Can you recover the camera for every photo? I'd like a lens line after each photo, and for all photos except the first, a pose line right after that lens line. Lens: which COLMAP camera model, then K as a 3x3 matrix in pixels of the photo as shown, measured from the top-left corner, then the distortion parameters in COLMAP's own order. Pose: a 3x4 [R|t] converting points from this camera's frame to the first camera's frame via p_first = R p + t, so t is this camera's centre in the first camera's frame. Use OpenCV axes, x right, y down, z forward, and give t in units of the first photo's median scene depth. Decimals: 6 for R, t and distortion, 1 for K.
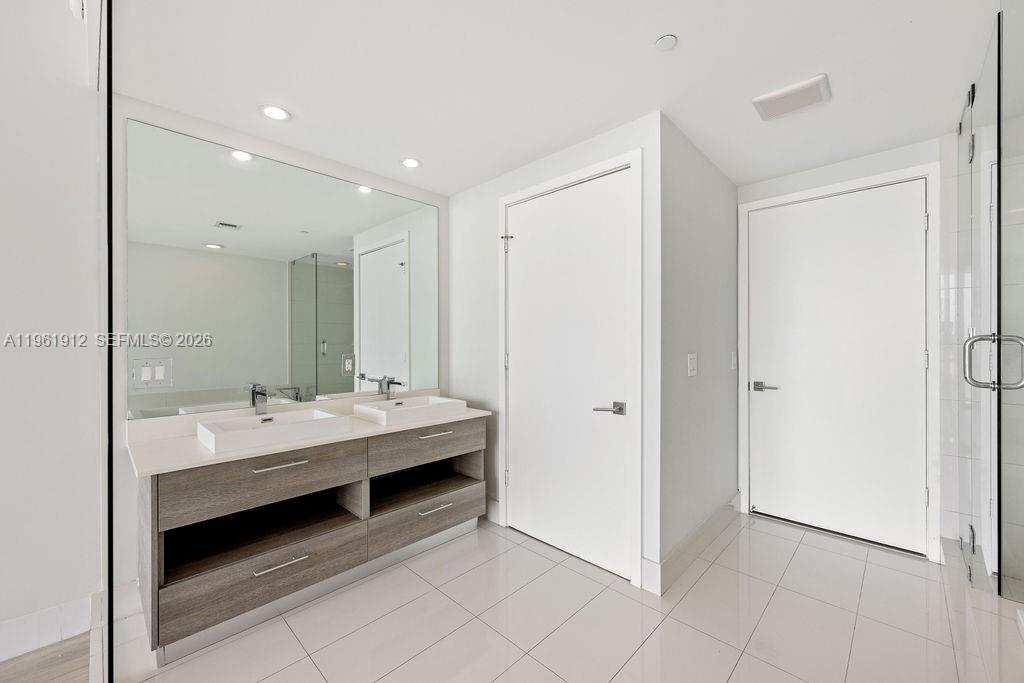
lens RADIAL K [[402.9, 0, 508.3], [0, 402.9, 342.2], [0, 0, 1]] dist [0.000588, -0.000621]
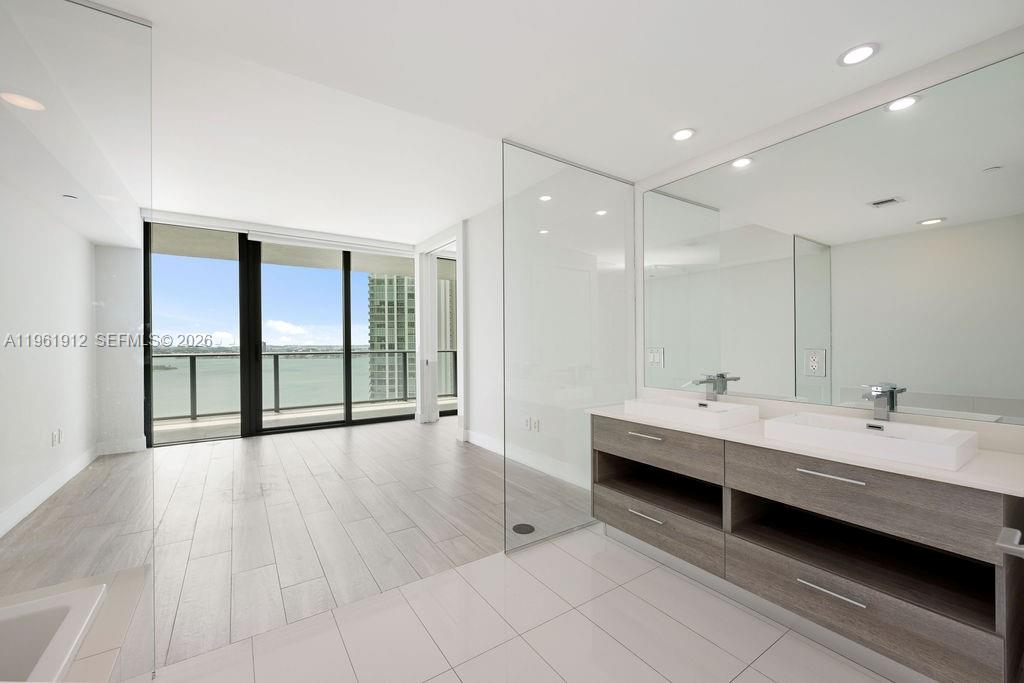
lens RADIAL K [[402.9, 0, 515.8], [0, 402.9, 346.3], [0, 0, 1]] dist [0.000588, -0.000621]
pose [[-0.179223, 0.013754, -0.983712, 0.638136], [0.007750, 0.999891, 0.012568, 0.014697], [0.983778, -0.005371, -0.179310, 0.747710]]
